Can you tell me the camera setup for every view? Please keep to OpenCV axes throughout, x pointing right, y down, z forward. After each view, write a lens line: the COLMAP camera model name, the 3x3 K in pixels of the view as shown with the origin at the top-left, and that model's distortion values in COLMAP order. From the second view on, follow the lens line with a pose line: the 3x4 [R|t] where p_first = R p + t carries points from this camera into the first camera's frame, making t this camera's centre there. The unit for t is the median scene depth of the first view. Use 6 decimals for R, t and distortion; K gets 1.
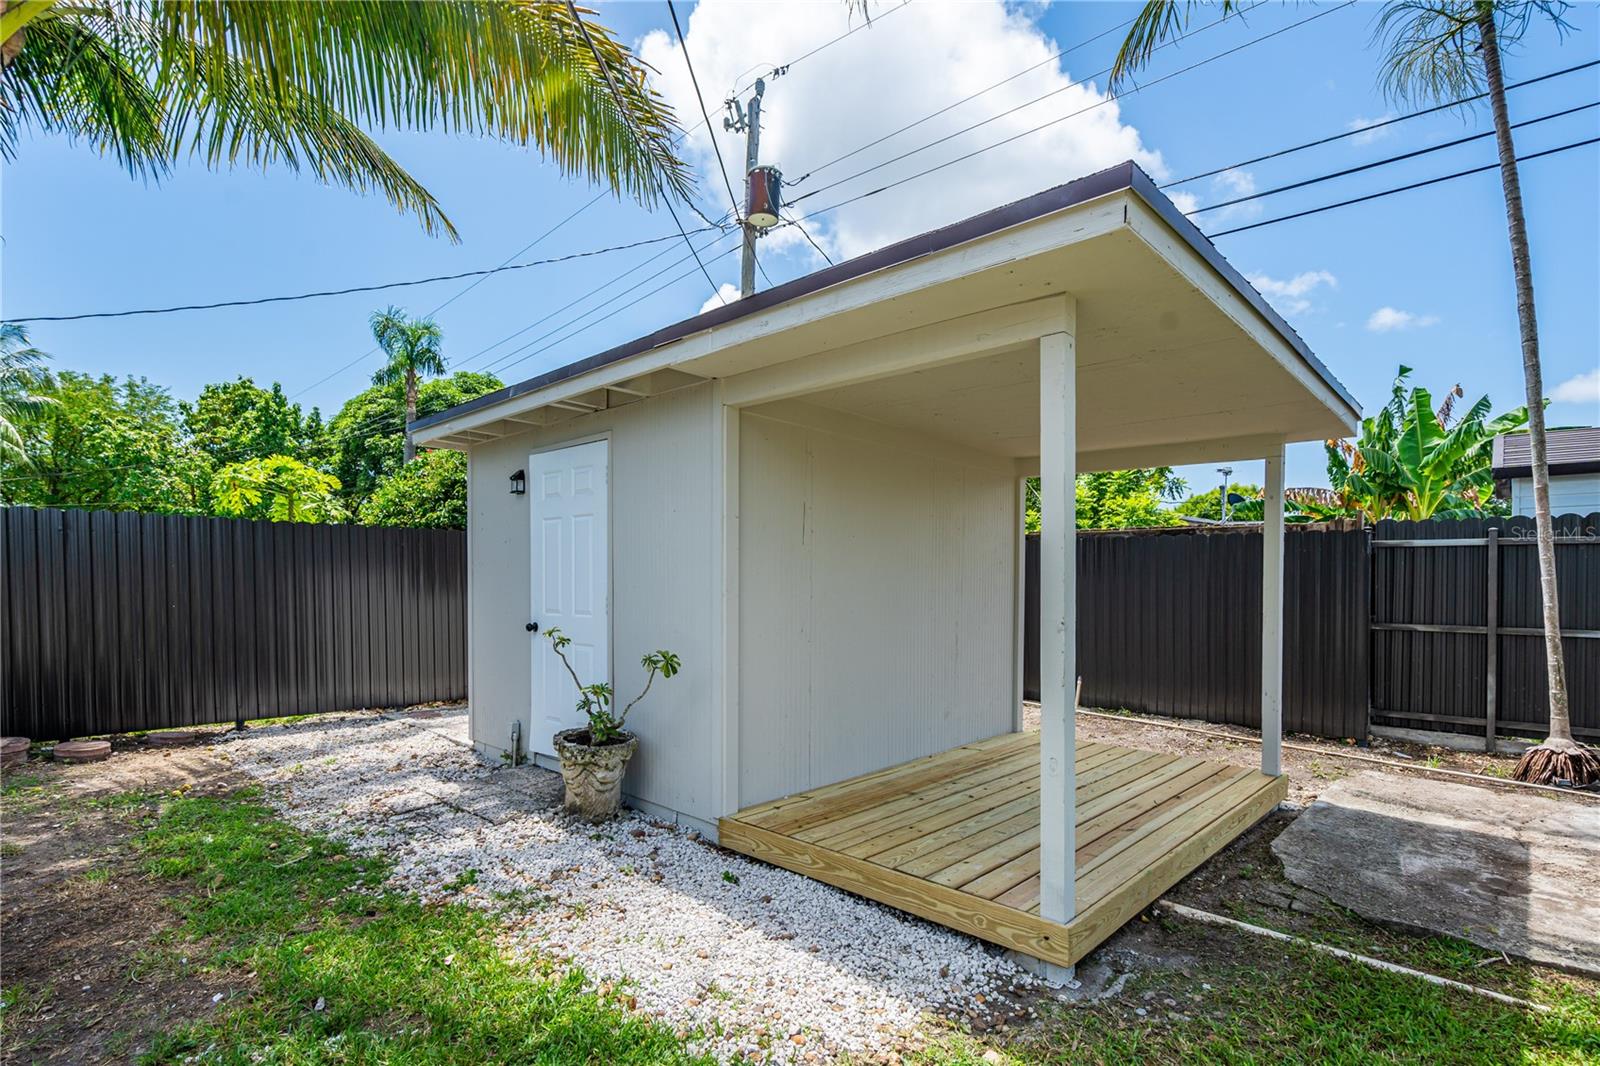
lens RADIAL K [[779.1, 0, 796.8], [0, 779.1, 590.9], [0, 0, 1]] dist [-0.000505, -0.000140]
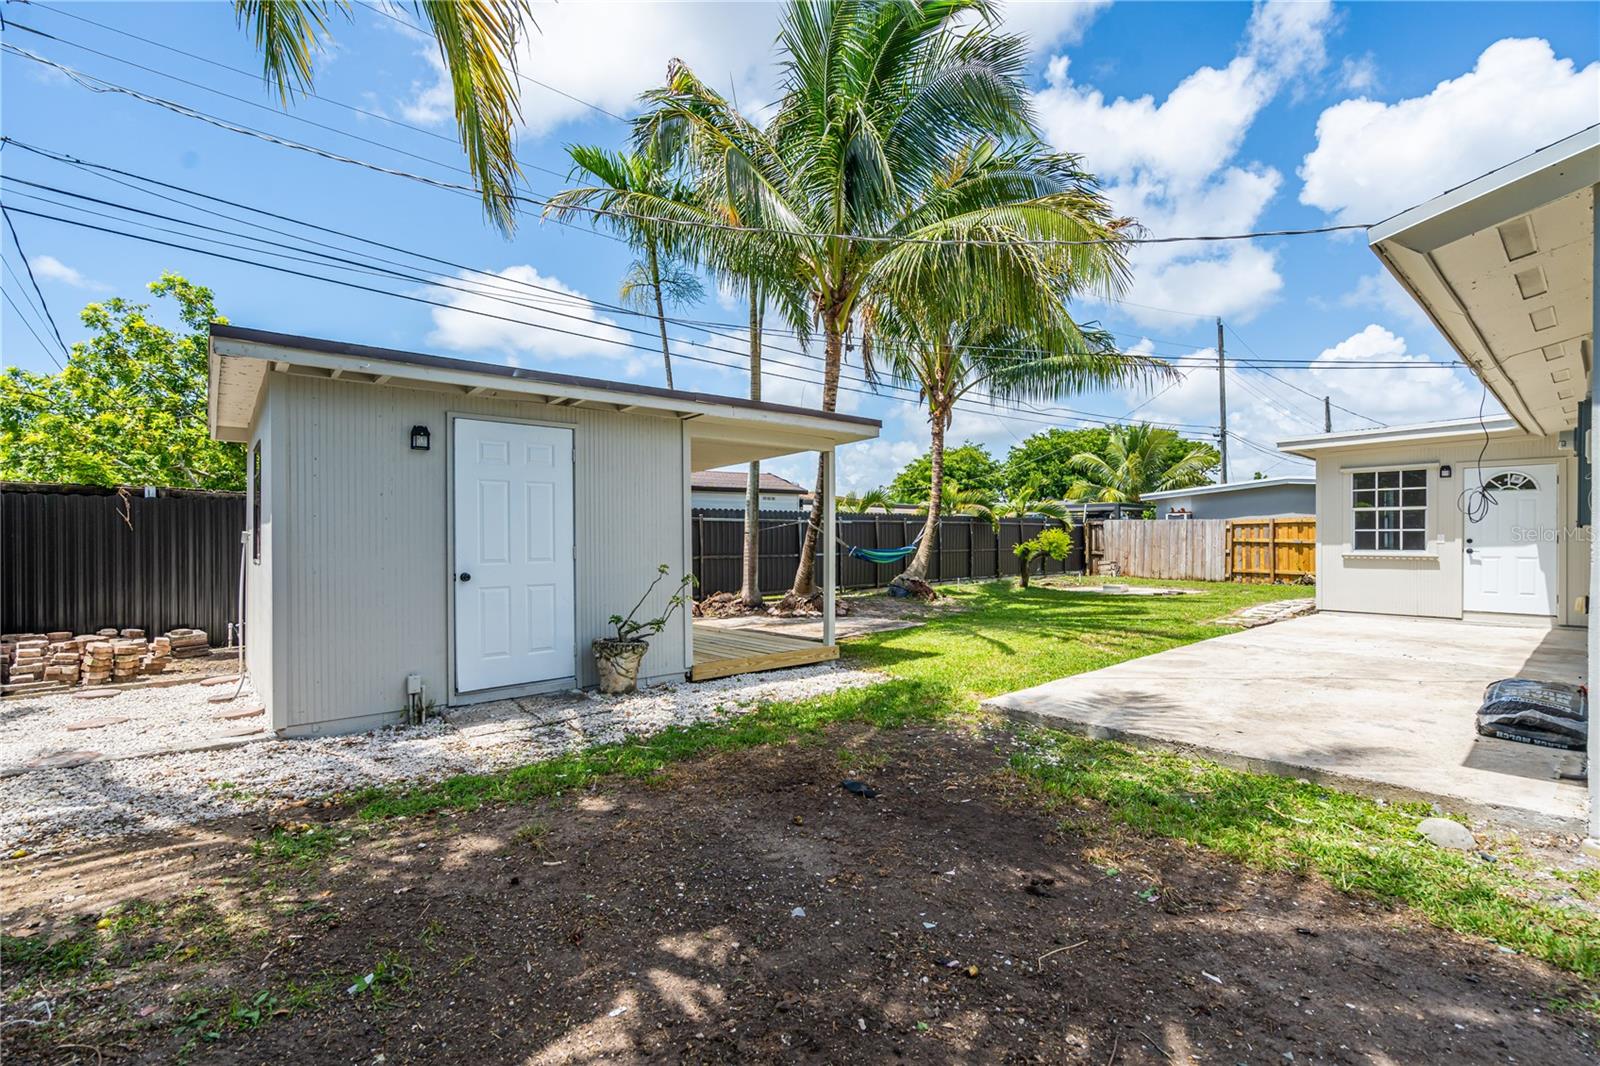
lens RADIAL K [[731.4, 0, 790.8], [0, 731.4, 529.5], [0, 0, 1]] dist [-0.003666, 0.000273]
pose [[0.127339, 0.006731, 0.991836, -1.315063], [0.022095, 0.999710, -0.009621, 0.000368], [-0.991613, 0.023140, 0.127153, 0.426829]]
